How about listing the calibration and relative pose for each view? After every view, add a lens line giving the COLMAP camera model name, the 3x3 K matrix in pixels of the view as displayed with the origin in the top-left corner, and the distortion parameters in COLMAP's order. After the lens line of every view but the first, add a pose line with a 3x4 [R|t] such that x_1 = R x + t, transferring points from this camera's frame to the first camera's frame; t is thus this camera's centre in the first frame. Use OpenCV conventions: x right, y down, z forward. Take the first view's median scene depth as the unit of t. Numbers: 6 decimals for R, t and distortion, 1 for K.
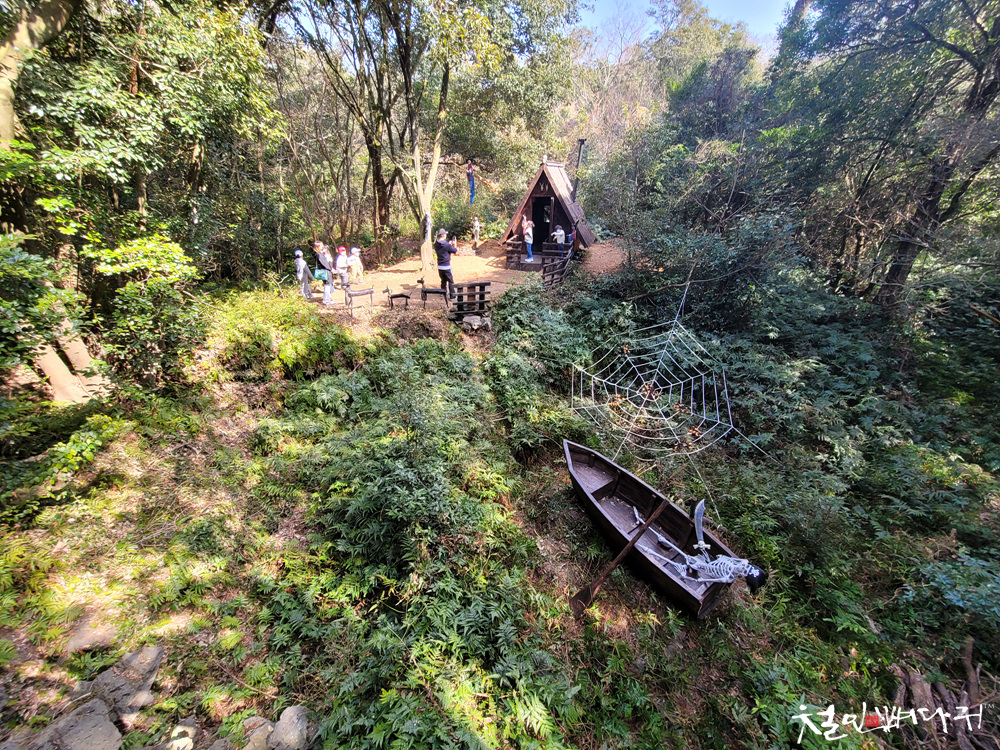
lens RADIAL K [[402.1, 0, 499.8], [0, 402.1, 372.6], [0, 0, 1]] dist [-0.009282, 0.000270]
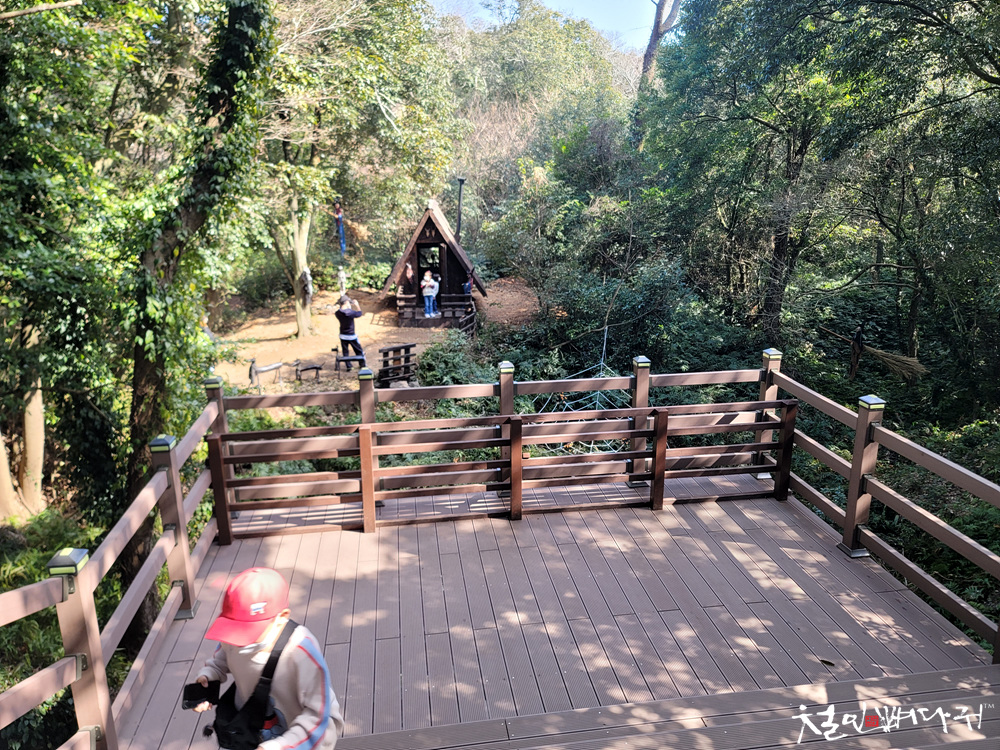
lens RADIAL K [[730.4, 0, 500.1], [0, 730.4, 375.3], [0, 0, 1]] dist [0.003296, -0.000449]
pose [[0.932251, -0.103966, 0.346554, -0.414473], [0.159442, 0.977857, -0.135551, 0.102179], [-0.324787, 0.181623, 0.928184, -0.588426]]
